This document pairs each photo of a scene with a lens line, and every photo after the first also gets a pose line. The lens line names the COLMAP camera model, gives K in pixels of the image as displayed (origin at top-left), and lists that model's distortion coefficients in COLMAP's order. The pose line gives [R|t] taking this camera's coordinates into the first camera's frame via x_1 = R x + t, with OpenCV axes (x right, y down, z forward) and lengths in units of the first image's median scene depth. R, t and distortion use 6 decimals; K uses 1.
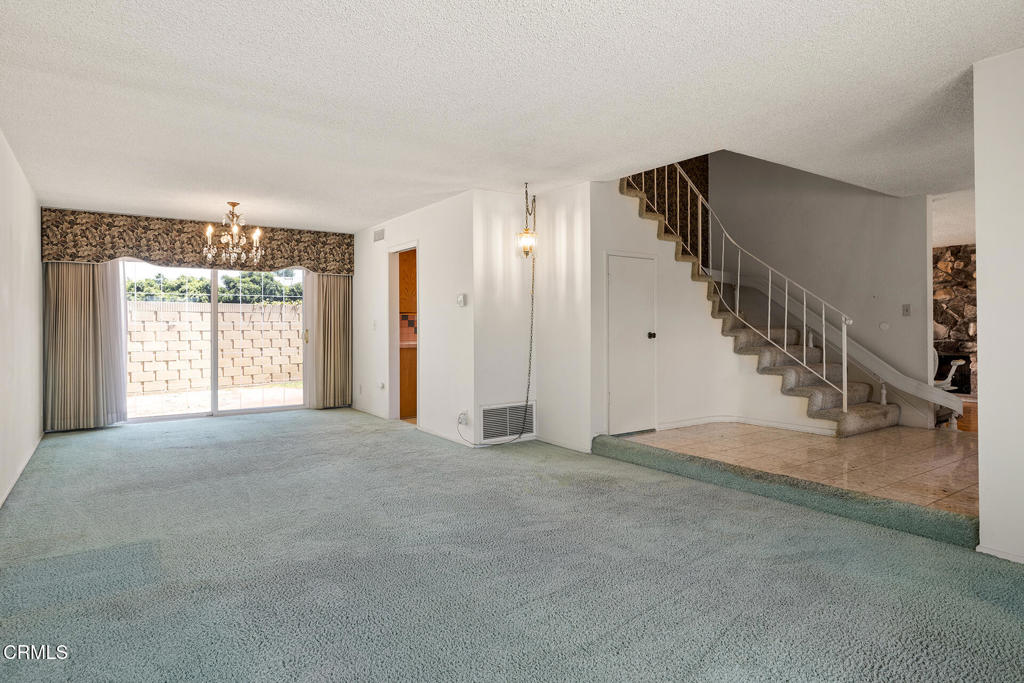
lens RADIAL K [[581.2, 0, 508.0], [0, 581.2, 331.1], [0, 0, 1]] dist [-0.003045, -0.000212]
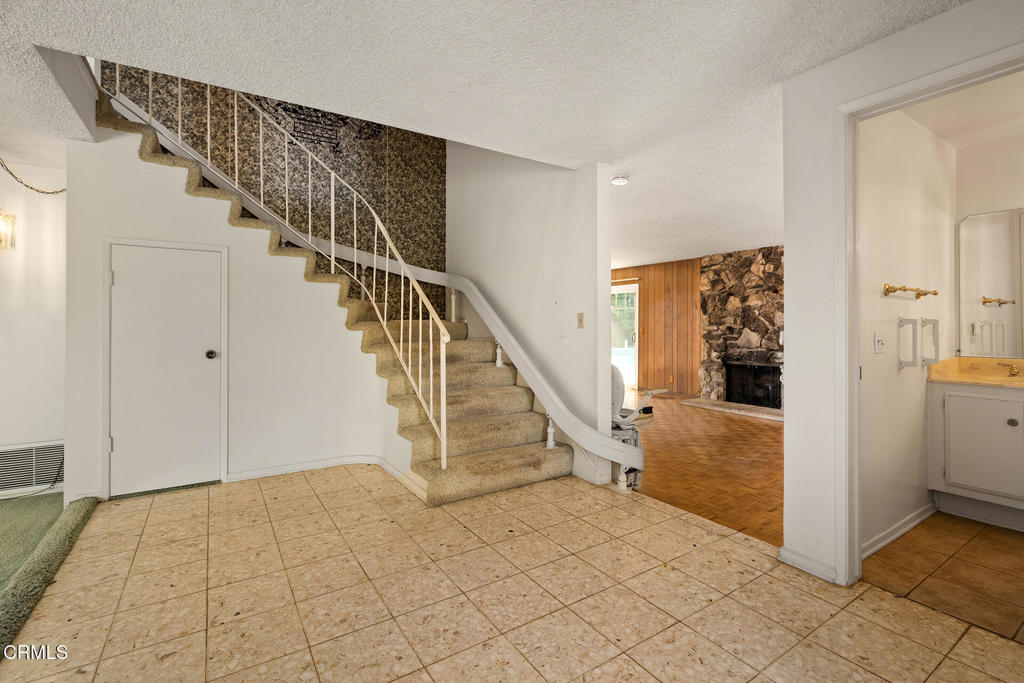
lens RADIAL K [[462.2, 0, 505.4], [0, 462.2, 324.3], [0, 0, 1]] dist [0.003346, 0.000013]
pose [[0.999501, 0.004227, -0.031315, 0.415020], [-0.004520, 0.999947, -0.009290, -0.017207], [0.031274, 0.009427, 0.999466, 0.275203]]
